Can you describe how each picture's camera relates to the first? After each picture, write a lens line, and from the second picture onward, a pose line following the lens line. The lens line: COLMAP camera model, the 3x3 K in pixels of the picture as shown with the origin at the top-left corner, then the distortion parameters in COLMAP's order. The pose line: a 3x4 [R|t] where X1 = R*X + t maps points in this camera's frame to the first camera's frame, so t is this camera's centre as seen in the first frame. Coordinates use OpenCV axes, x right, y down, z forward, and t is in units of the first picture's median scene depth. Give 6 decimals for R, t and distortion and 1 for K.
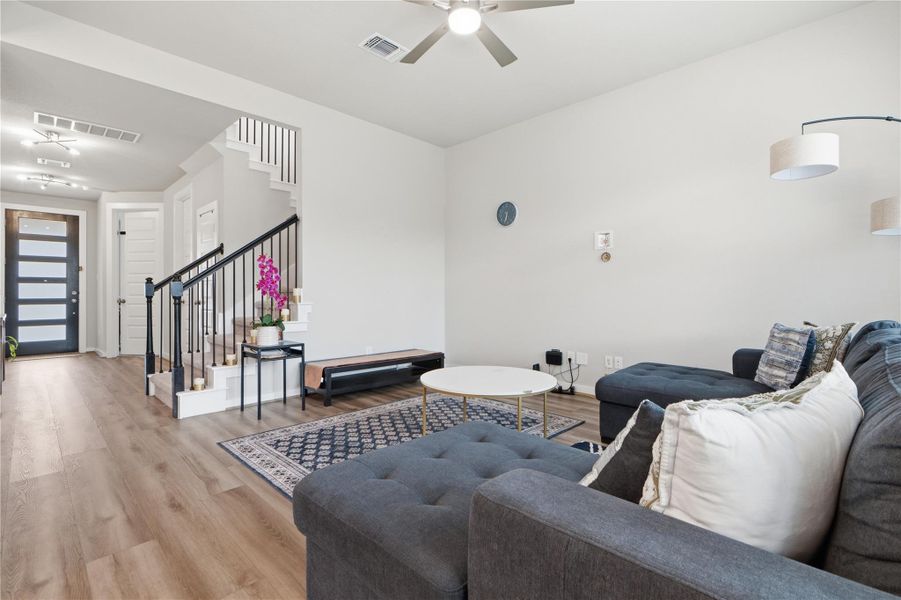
lens RADIAL K [[418.5, 0, 450.9], [0, 418.5, 292.6], [0, 0, 1]] dist [-0.002134, 0.000225]
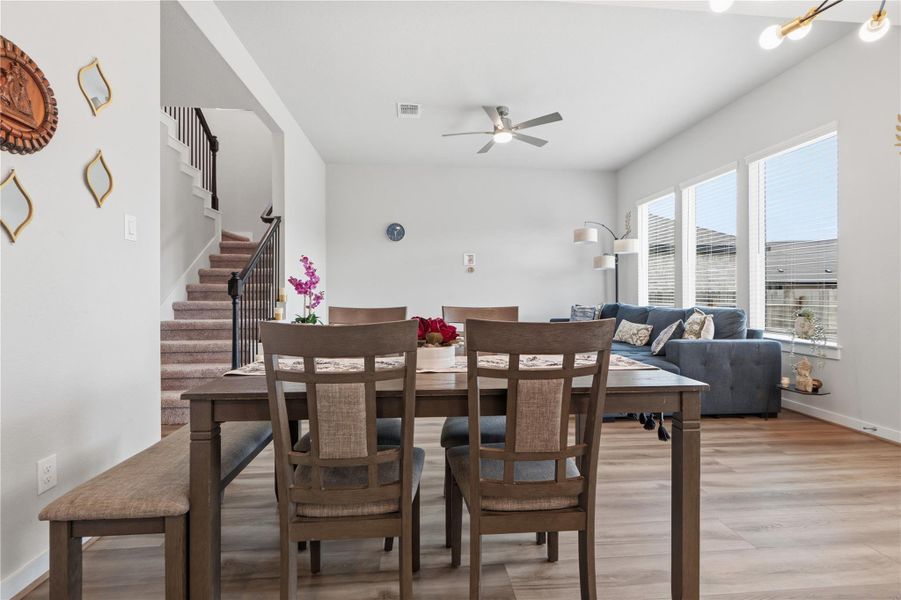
lens RADIAL K [[415.7, 0, 452.2], [0, 415.7, 289.8], [0, 0, 1]] dist [-0.002517, -0.000540]
pose [[0.651544, 0.007282, 0.758576, -1.008519], [-0.001256, 0.999963, -0.008521, 0.003435], [-0.758610, 0.004599, 0.651529, 0.023781]]
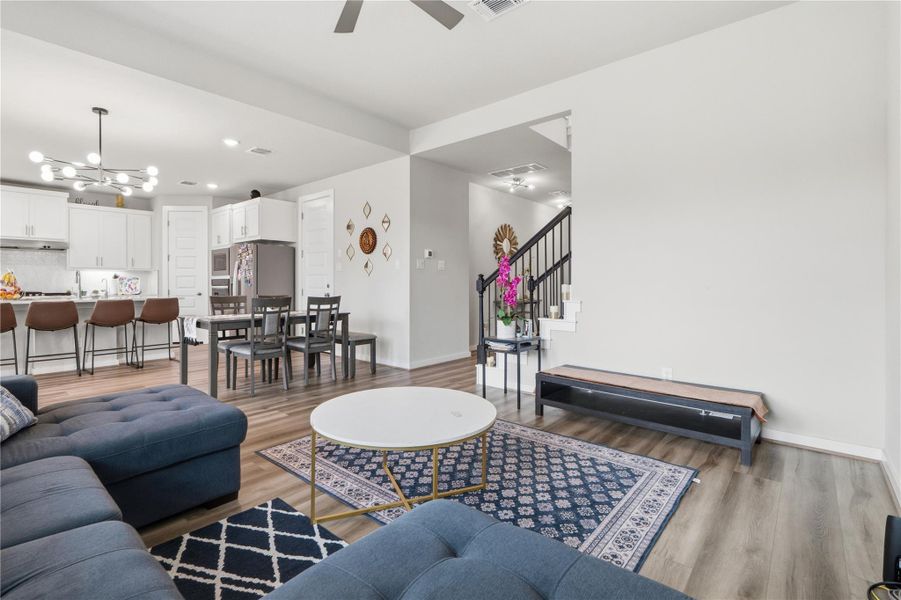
lens RADIAL K [[417.1, 0, 460.1], [0, 417.1, 285.7], [0, 0, 1]] dist [-0.017476, -0.000771]
pose [[0.086129, 0.011635, -0.996216, 0.628657], [0.000180, 0.999932, 0.011694, -0.024570], [0.996284, -0.001187, 0.086121, 0.792421]]
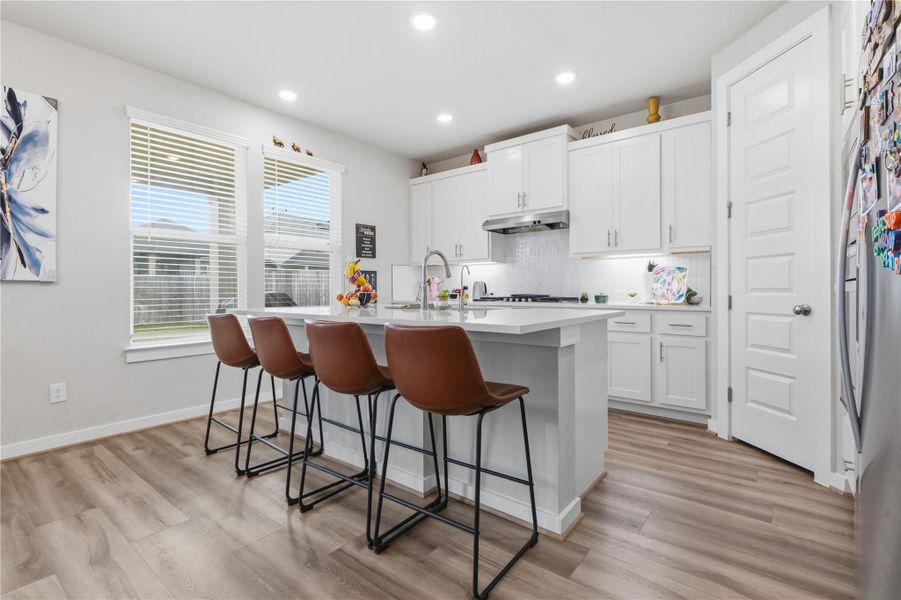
lens RADIAL K [[422.0, 0, 448.9], [0, 422.0, 290.5], [0, 0, 1]] dist [-0.000338, 0.000383]
pose [[-0.994646, 0.010417, -0.102818, -0.955081], [0.009896, 0.999935, 0.005580, 0.001555], [0.102870, 0.004533, -0.994685, 0.249593]]
